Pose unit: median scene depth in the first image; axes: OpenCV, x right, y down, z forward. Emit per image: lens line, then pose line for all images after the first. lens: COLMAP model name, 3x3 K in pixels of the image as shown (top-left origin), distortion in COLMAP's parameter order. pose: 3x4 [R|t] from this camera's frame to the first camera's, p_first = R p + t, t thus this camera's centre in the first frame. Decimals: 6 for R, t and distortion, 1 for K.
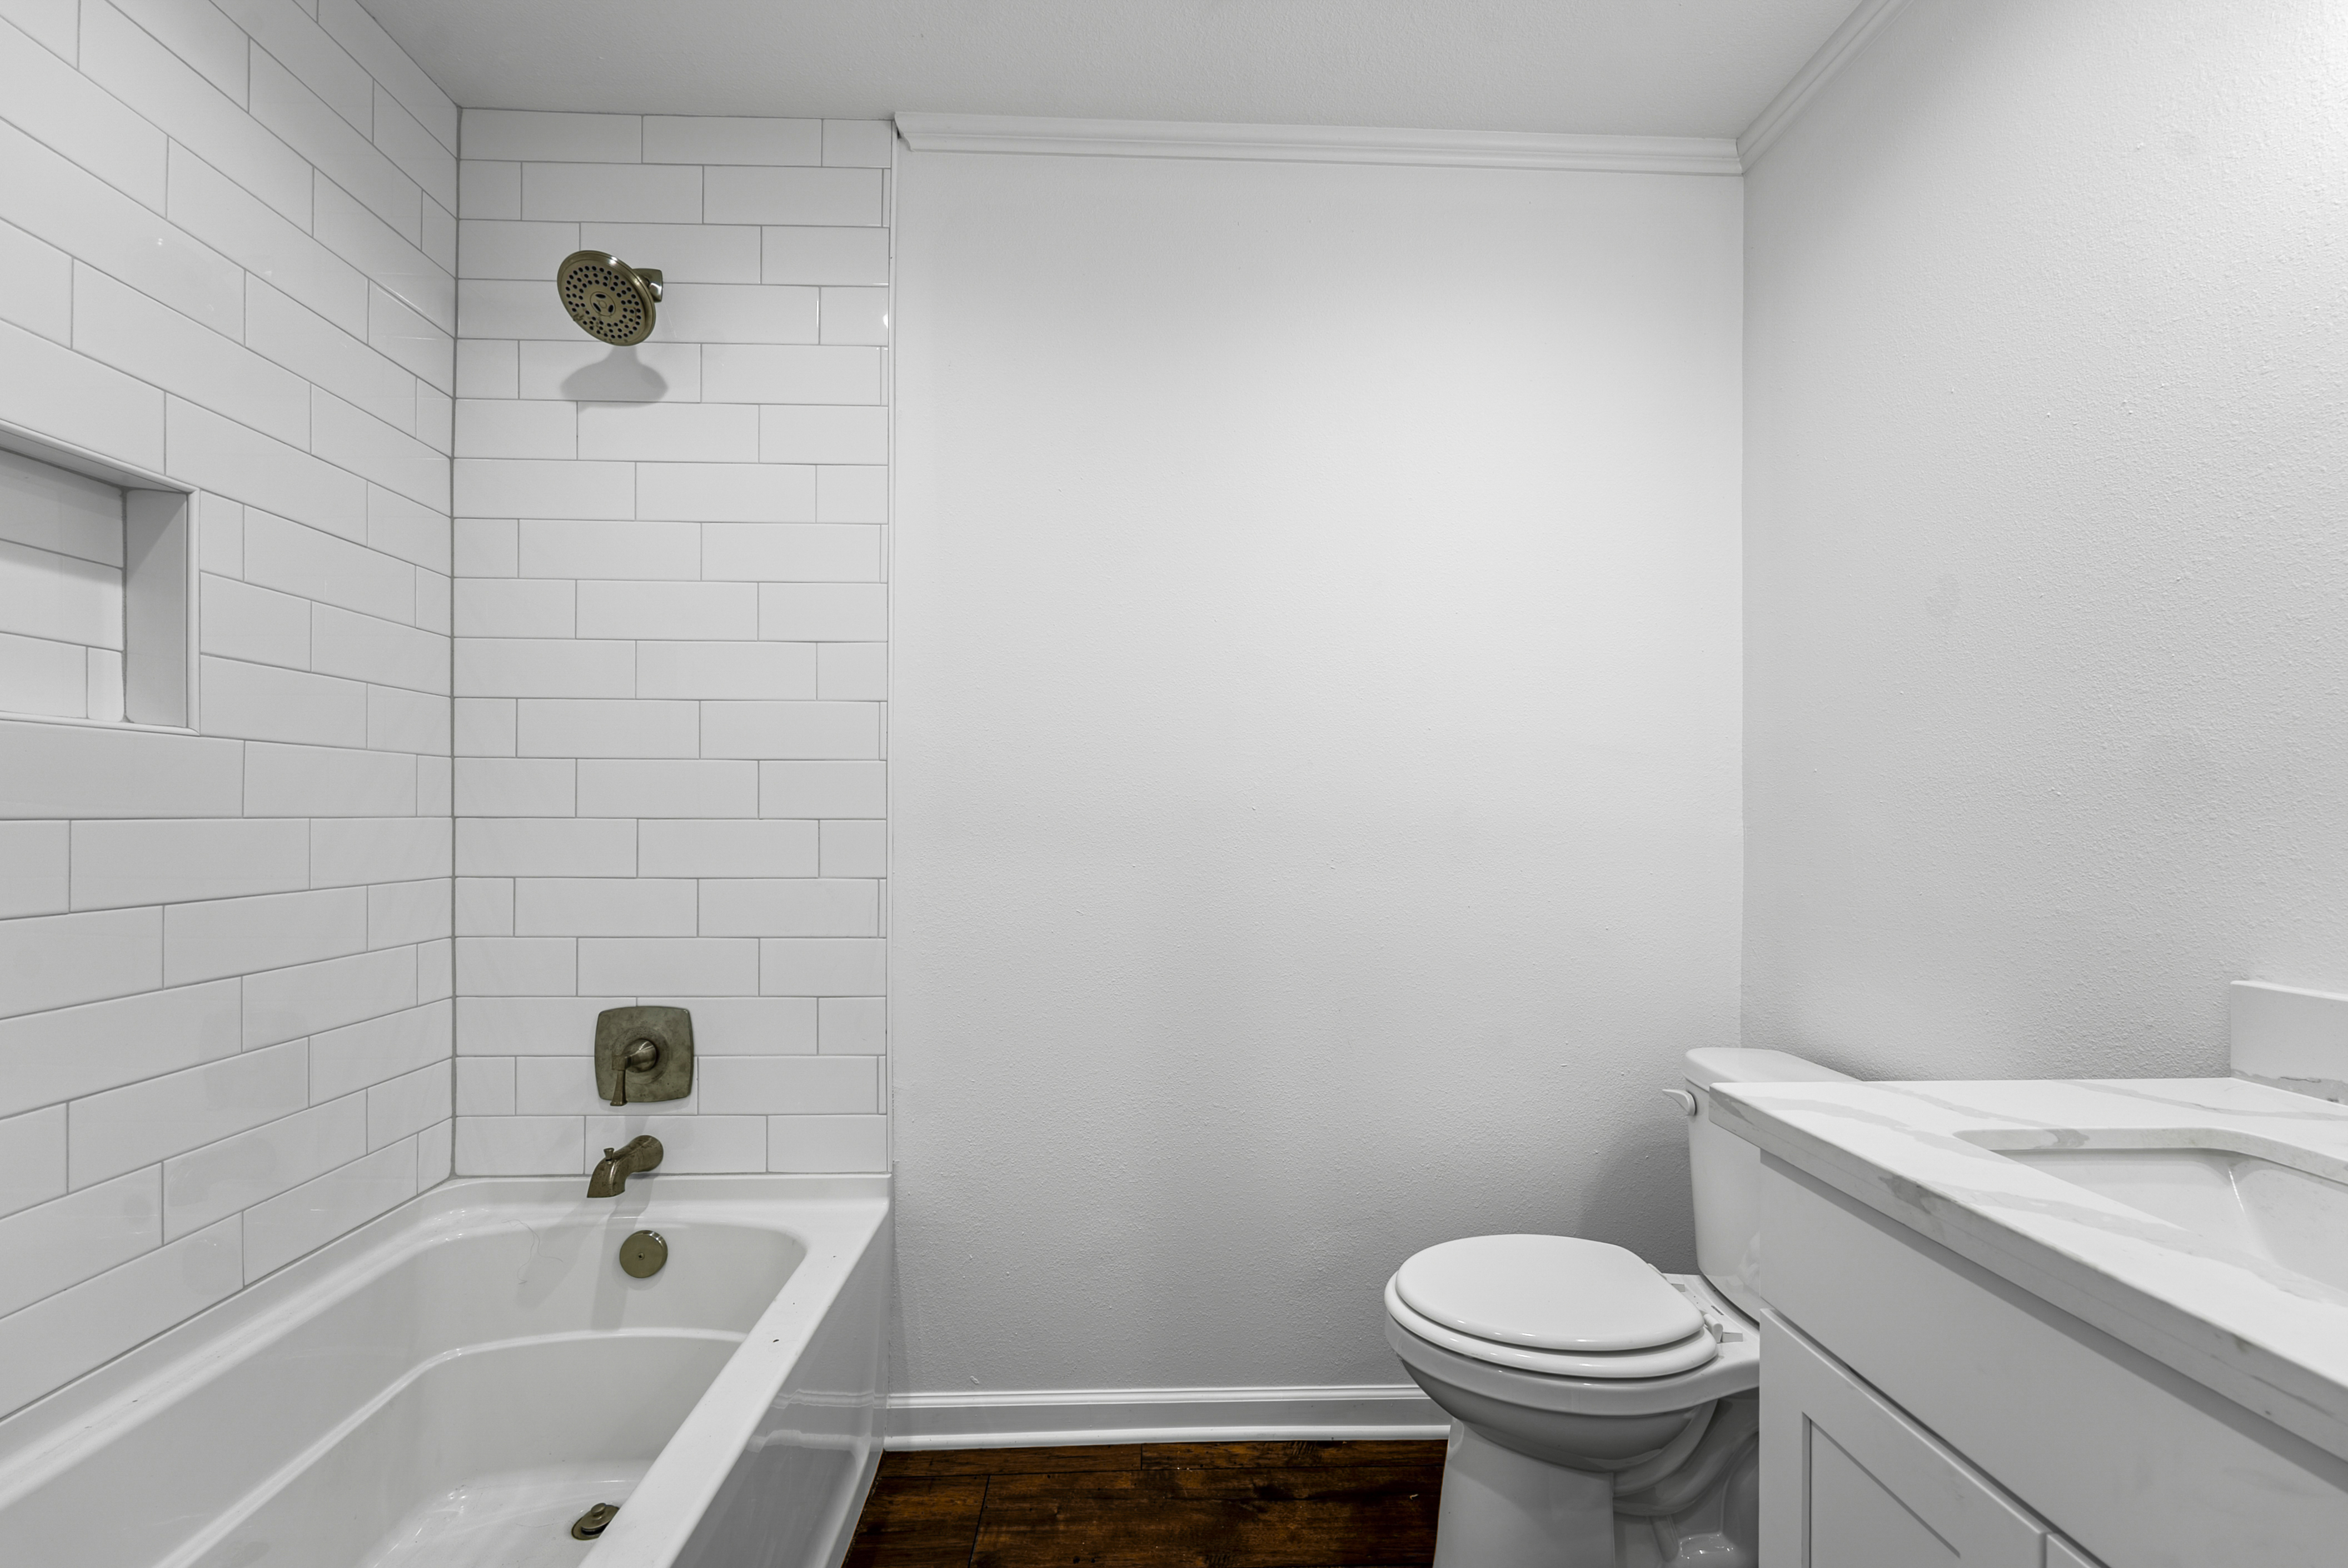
lens RADIAL K [[951.5, 0, 1174.0], [0, 951.5, 784.0], [0, 0, 1]] dist [0.001869, 0.000070]
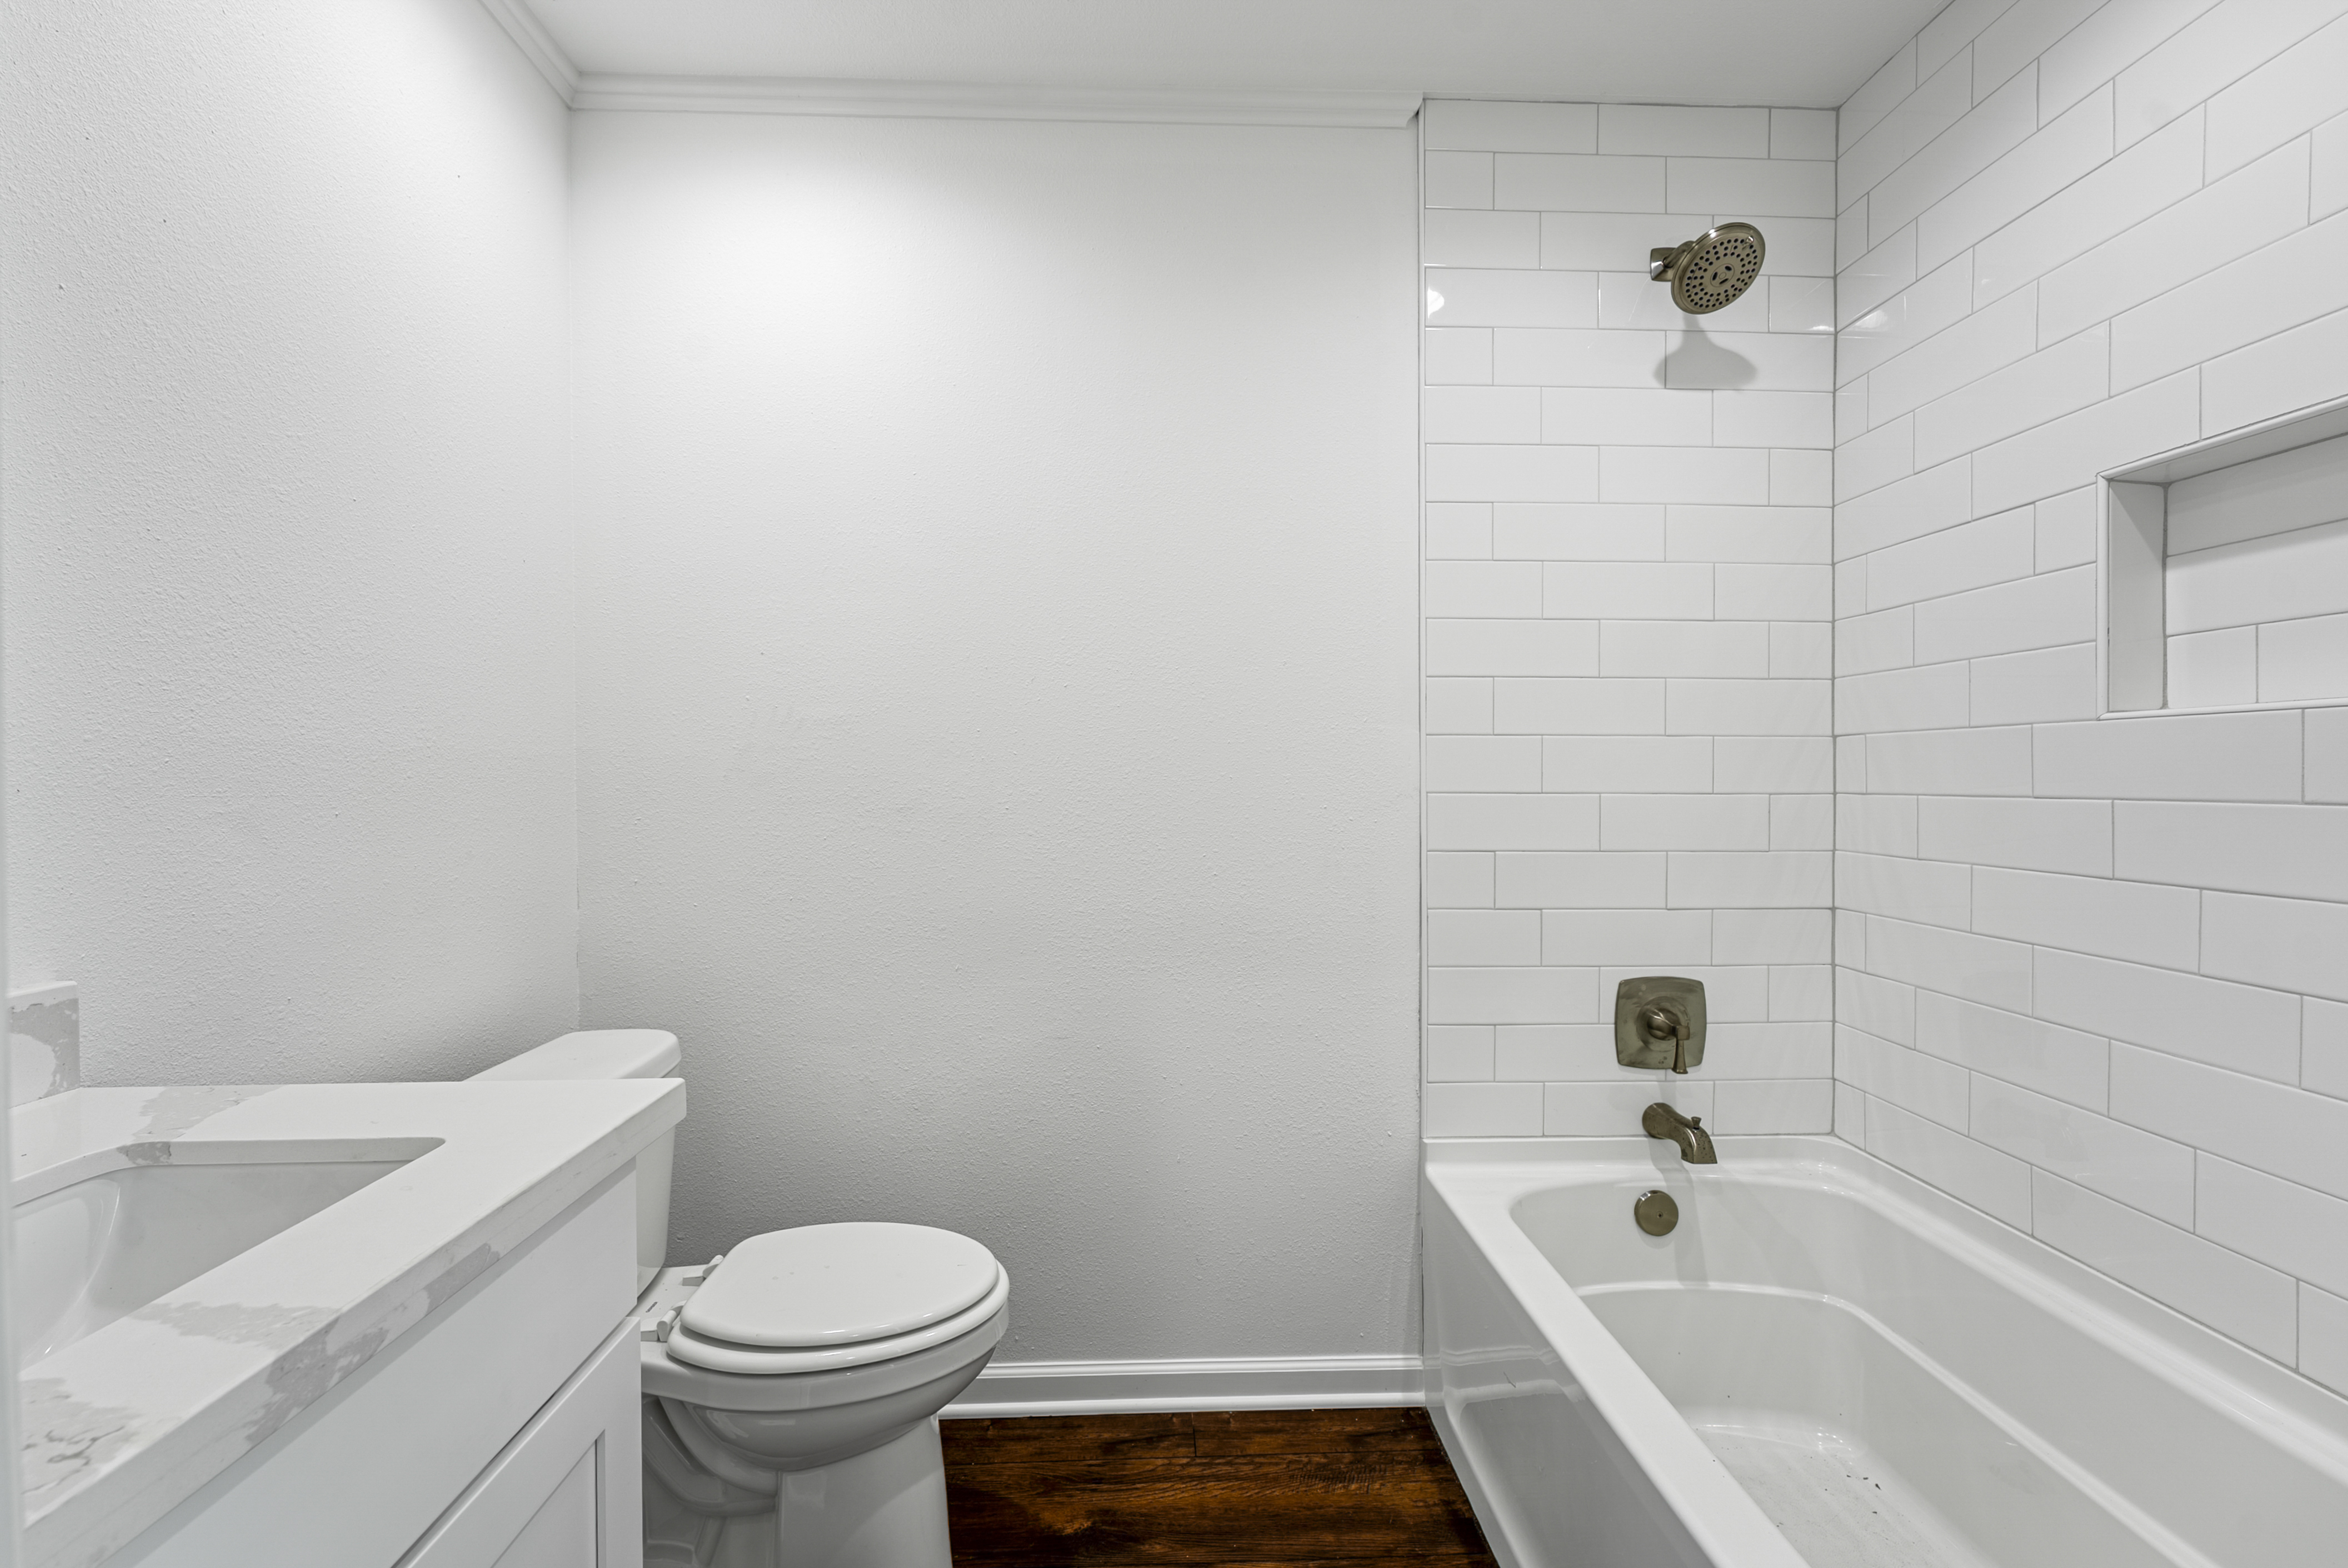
lens RADIAL K [[958.4, 0, 1169.0], [0, 958.4, 780.6], [0, 0, 1]] dist [-0.001430, -0.000397]
pose [[0.999981, -0.000155, -0.006116, -1.083893], [0.000291, 0.999754, 0.022165, -0.002647], [0.006111, -0.022166, 0.999736, -0.042440]]
